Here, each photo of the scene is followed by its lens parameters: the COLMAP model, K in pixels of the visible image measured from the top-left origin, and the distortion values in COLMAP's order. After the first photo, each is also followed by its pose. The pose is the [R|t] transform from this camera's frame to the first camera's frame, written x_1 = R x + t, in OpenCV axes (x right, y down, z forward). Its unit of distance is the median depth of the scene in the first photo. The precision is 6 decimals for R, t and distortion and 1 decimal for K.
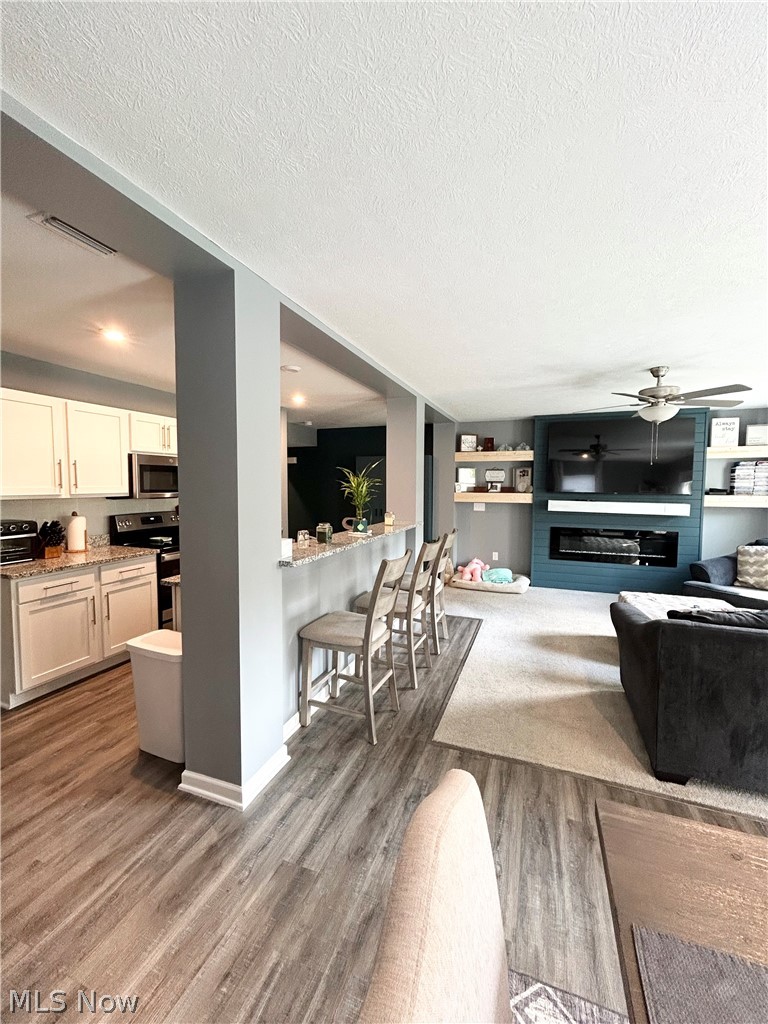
lens RADIAL K [[416.2, 0, 385.6], [0, 416.2, 507.3], [0, 0, 1]] dist [-0.002788, 0.001110]
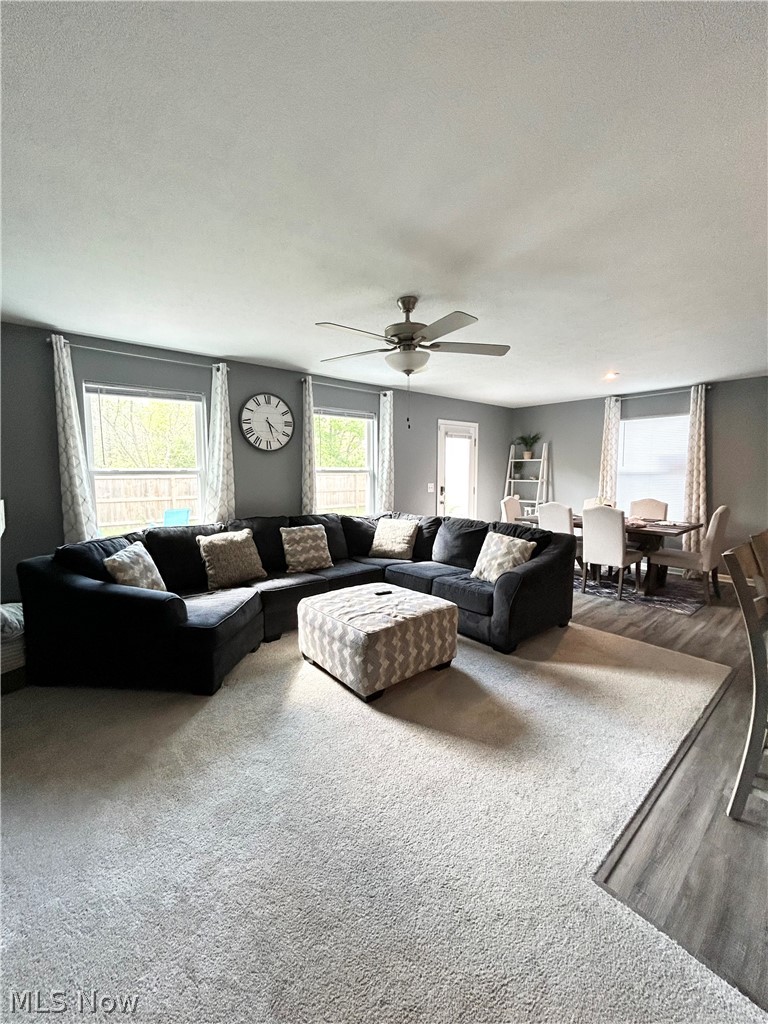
lens RADIAL K [[416.2, 0, 386.2], [0, 416.2, 508.8], [0, 0, 1]] dist [-0.002788, 0.001110]
pose [[-0.877518, -0.050633, 0.476863, 0.296858], [0.024636, 0.988337, 0.150276, -0.069737], [-0.478910, 0.143617, -0.866036, 1.643045]]
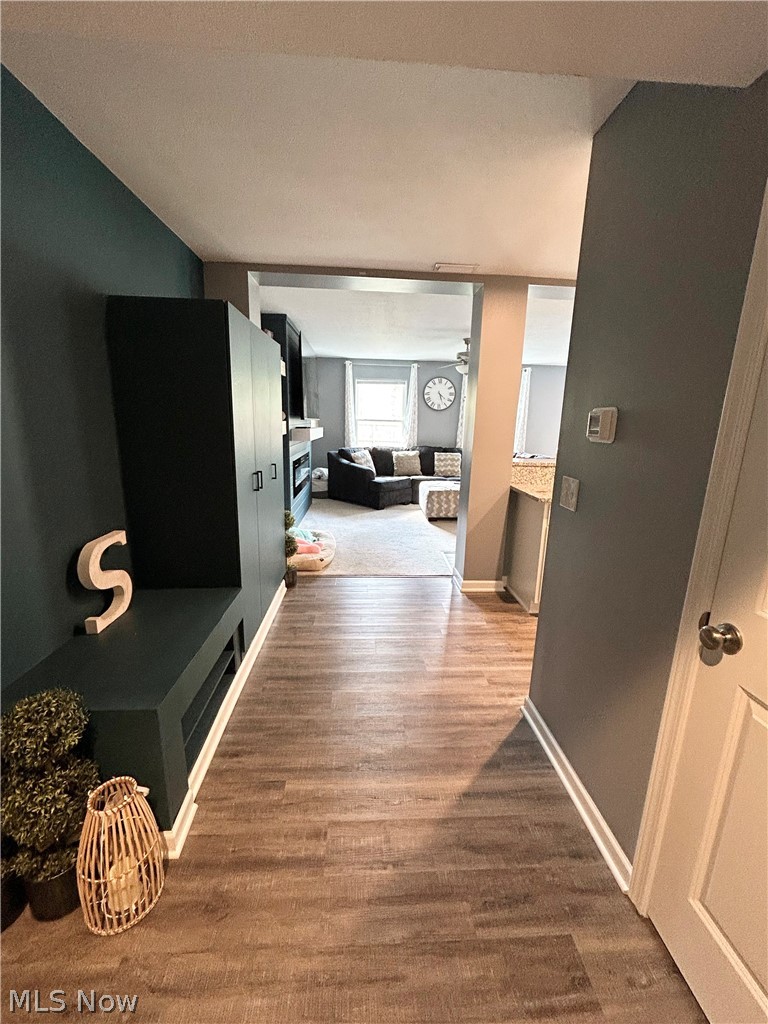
lens RADIAL K [[416.2, 0, 385.9], [0, 416.2, 509.1], [0, 0, 1]] dist [-0.002788, 0.001110]
pose [[-0.405145, -0.209955, 0.889818, -0.724042], [0.027433, 0.970044, 0.241375, -0.092314], [-0.913841, 0.122203, -0.387249, 1.882098]]
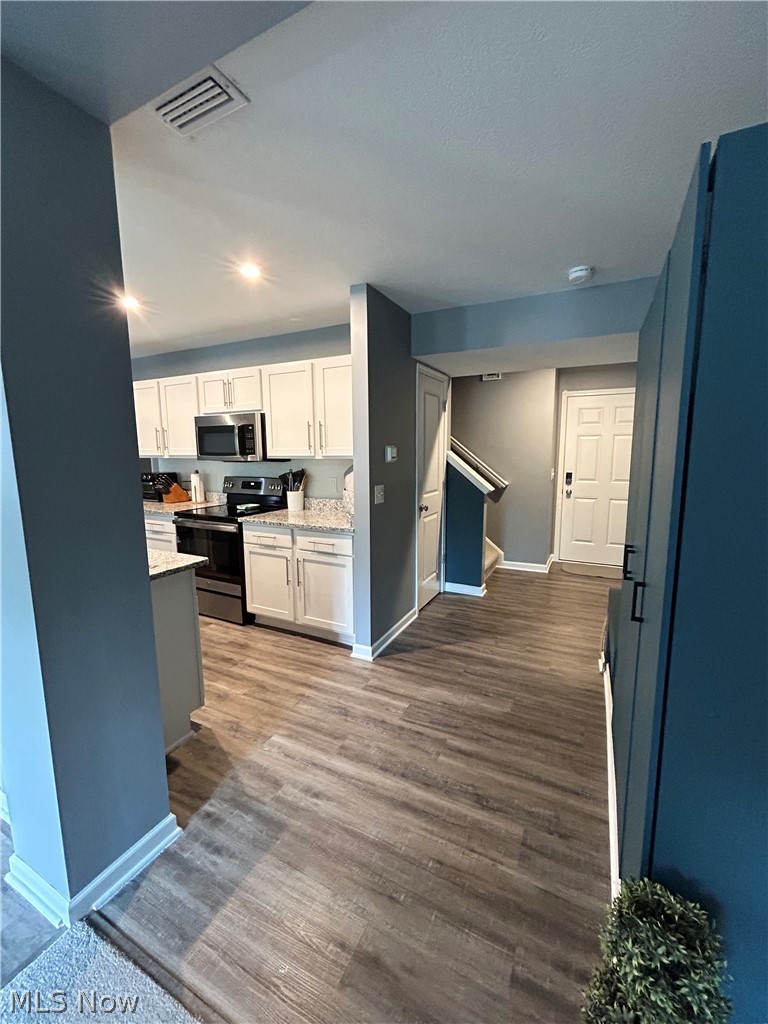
lens RADIAL K [[416.2, 0, 386.2], [0, 416.2, 508.5], [0, 0, 1]] dist [-0.002788, 0.001110]
pose [[-0.104203, 0.135024, -0.985348, 0.388557], [-0.055128, 0.988434, 0.141277, -0.076855], [0.993027, 0.069041, -0.095554, 1.603382]]
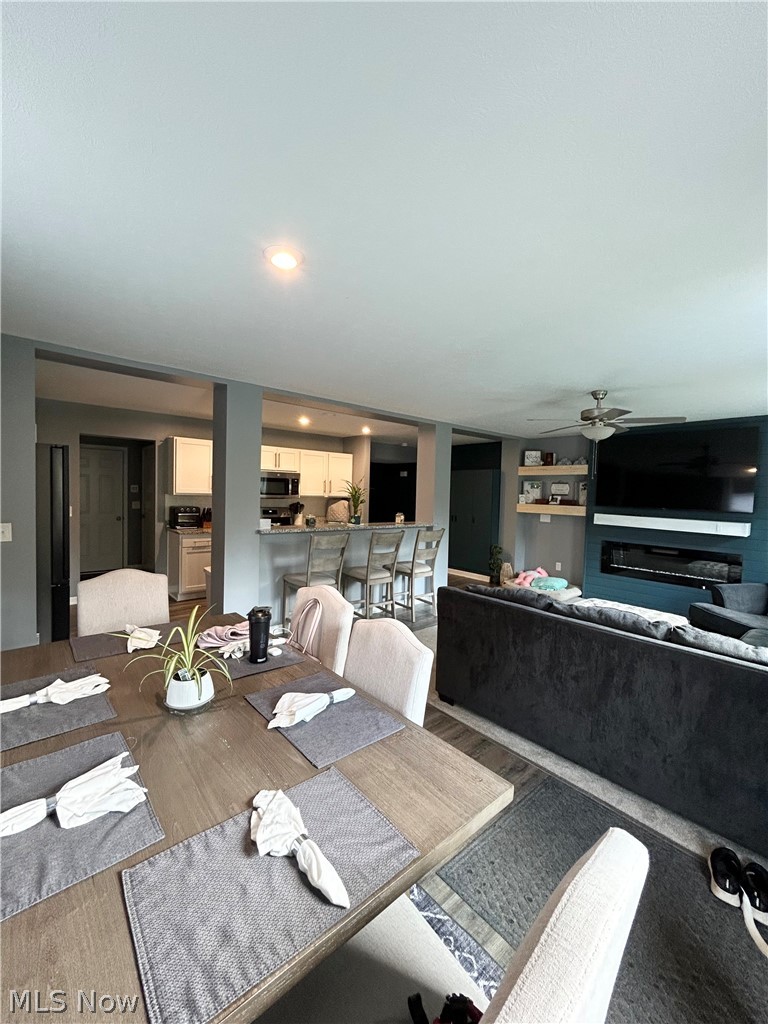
lens RADIAL K [[416.2, 0, 386.2], [0, 416.2, 509.0], [0, 0, 1]] dist [-0.002788, 0.001110]
pose [[0.879662, 0.039550, -0.473951, 0.664686], [-0.051958, 0.998563, -0.013107, 0.018904], [0.472752, 0.036155, 0.880453, -0.212869]]
